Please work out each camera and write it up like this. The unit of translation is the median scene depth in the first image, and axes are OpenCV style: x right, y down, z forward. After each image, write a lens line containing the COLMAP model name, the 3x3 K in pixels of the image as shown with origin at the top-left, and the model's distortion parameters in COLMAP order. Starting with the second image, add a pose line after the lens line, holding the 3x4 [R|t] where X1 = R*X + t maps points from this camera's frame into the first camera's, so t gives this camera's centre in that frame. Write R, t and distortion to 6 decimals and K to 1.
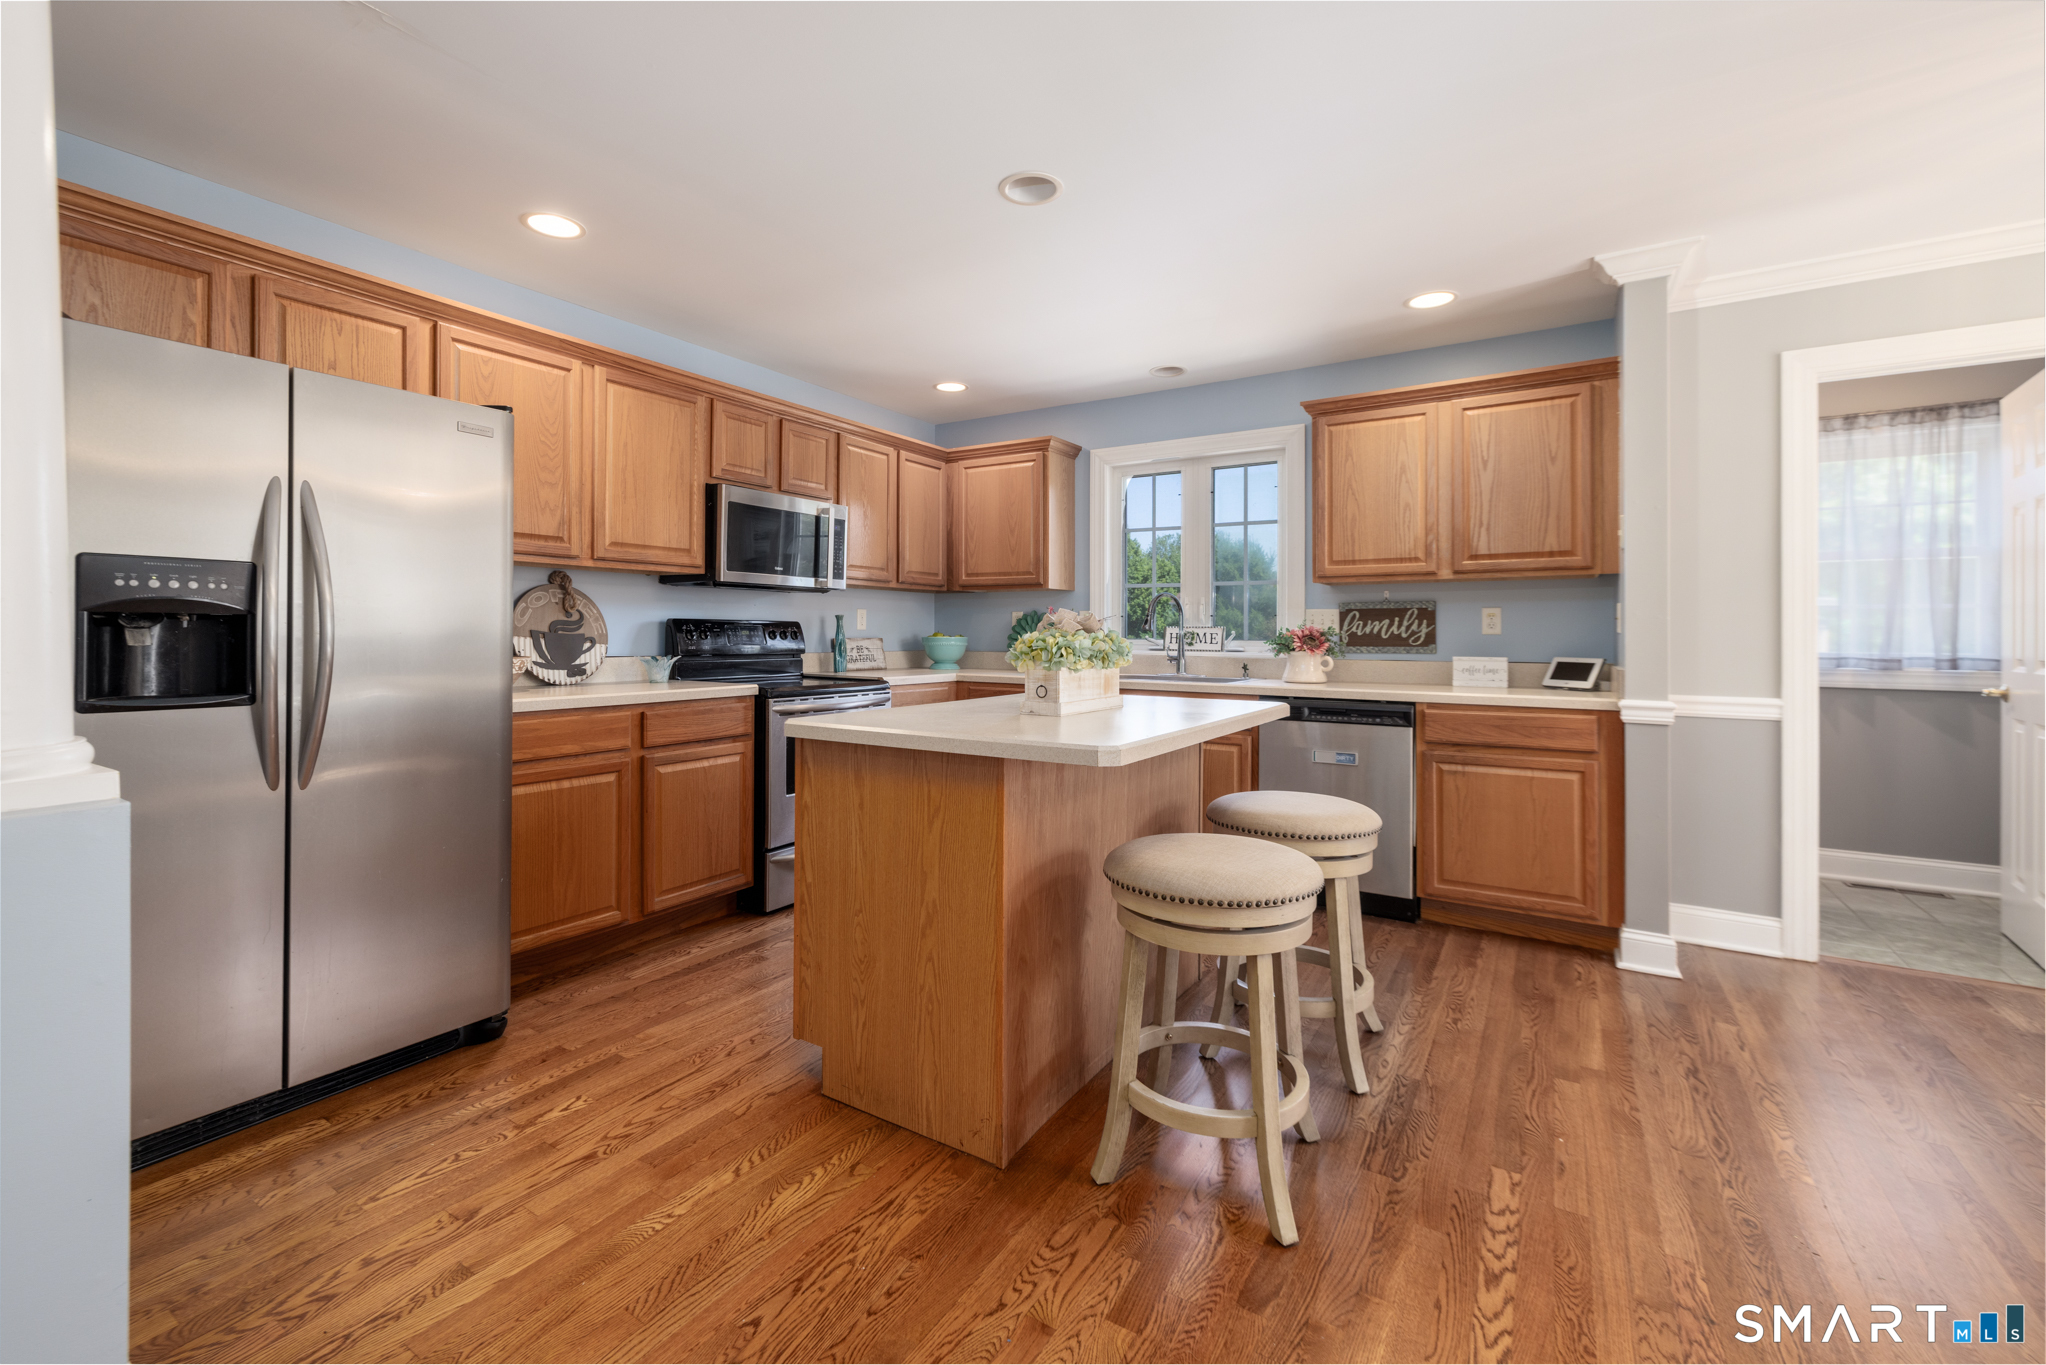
lens RADIAL K [[867.9, 0, 1011.7], [0, 867.9, 631.7], [0, 0, 1]] dist [-0.001629, 0.000529]
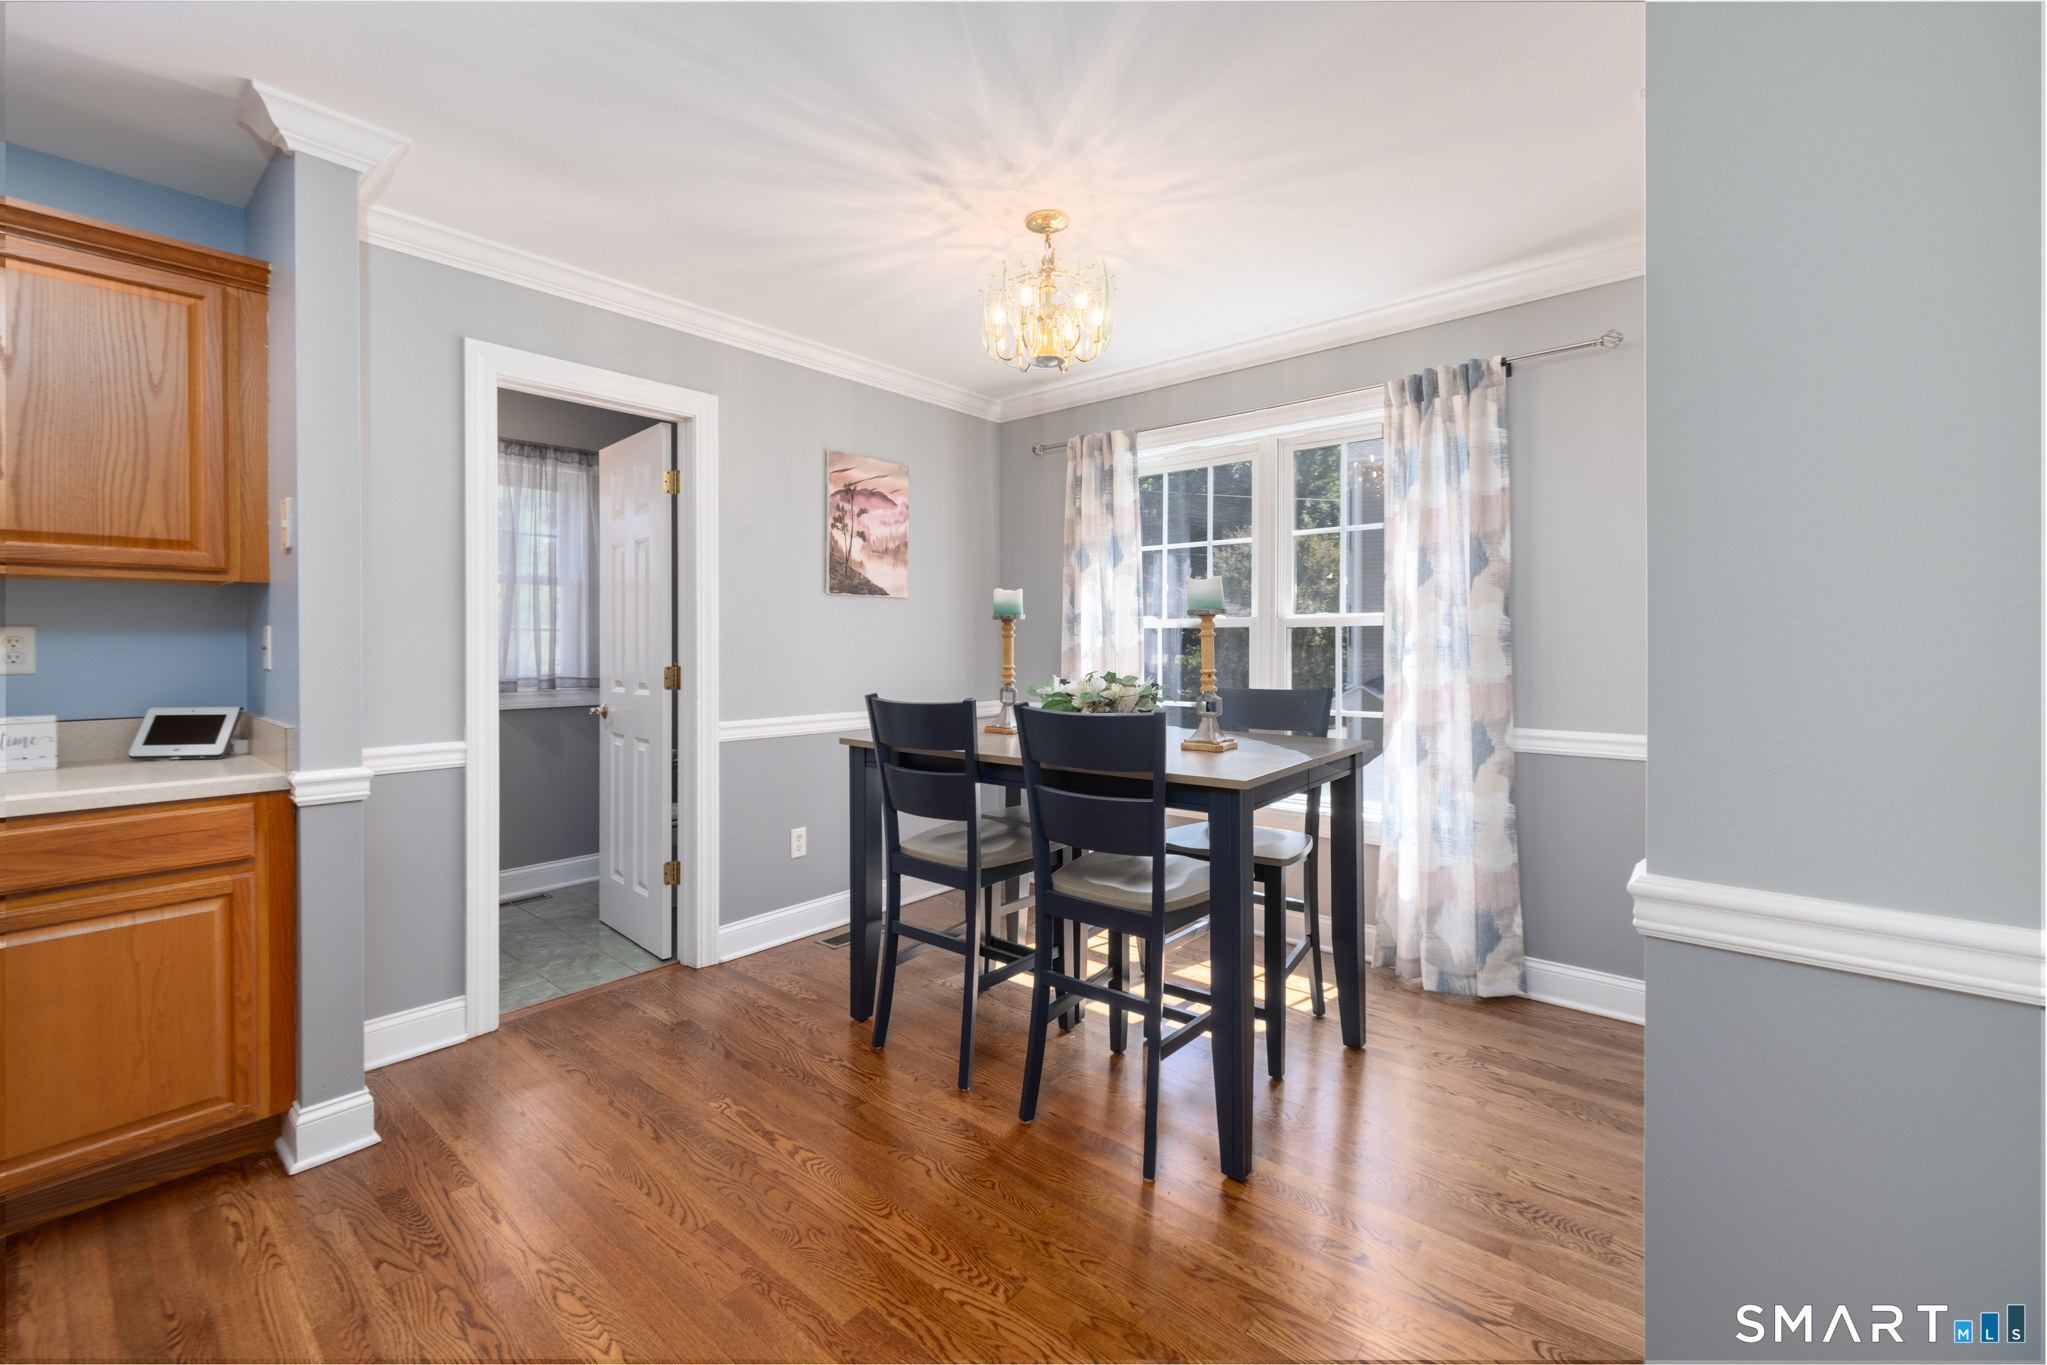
lens RADIAL K [[868.3, 0, 993.1], [0, 868.3, 644.1], [0, 0, 1]] dist [-0.001629, 0.000529]
pose [[0.166566, -0.005633, 0.986014, 0.124426], [0.001206, 0.999984, 0.005509, -0.022109], [-0.986030, 0.000271, 0.166570, 0.332521]]
